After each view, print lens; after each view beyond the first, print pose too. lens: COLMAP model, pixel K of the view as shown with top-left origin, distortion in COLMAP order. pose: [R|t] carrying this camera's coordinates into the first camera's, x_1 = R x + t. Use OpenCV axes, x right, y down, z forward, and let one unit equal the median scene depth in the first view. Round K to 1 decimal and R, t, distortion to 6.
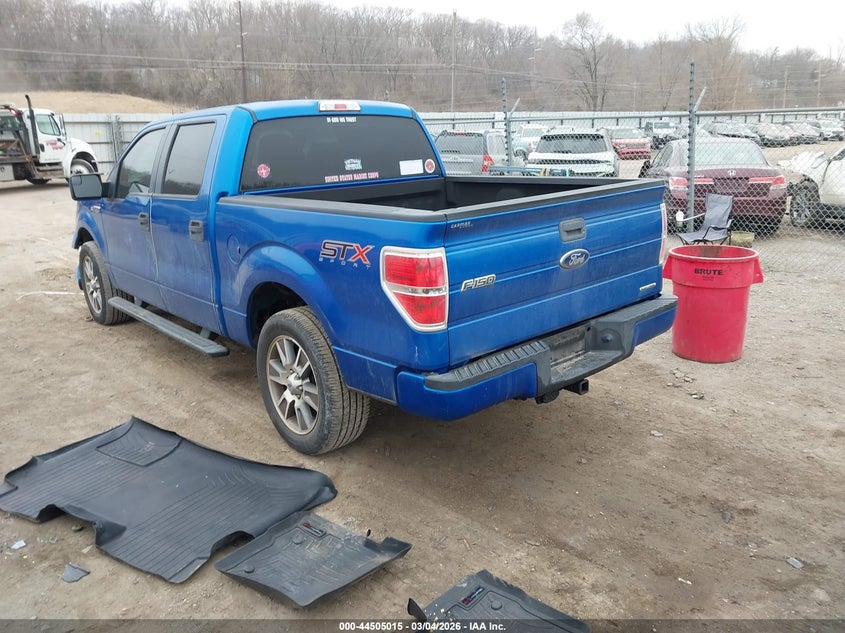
lens RADIAL K [[669.1, 0, 444.4], [0, 669.1, 316.0], [0, 0, 1]] dist [0.004366, -0.000086]
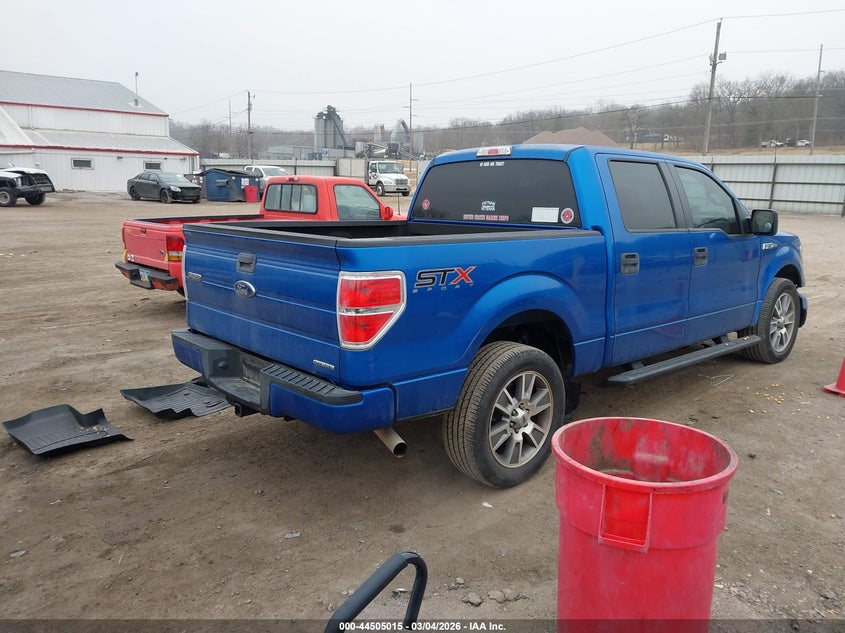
lens RADIAL K [[669.1, 0, 444.4], [0, 669.1, 316.0], [0, 0, 1]] dist [0.004366, -0.000086]
pose [[-0.000691, 0.216141, -0.976362, 0.951286], [-0.268723, 0.940409, 0.208372, -0.270585], [0.963217, 0.262515, 0.057432, 0.940675]]
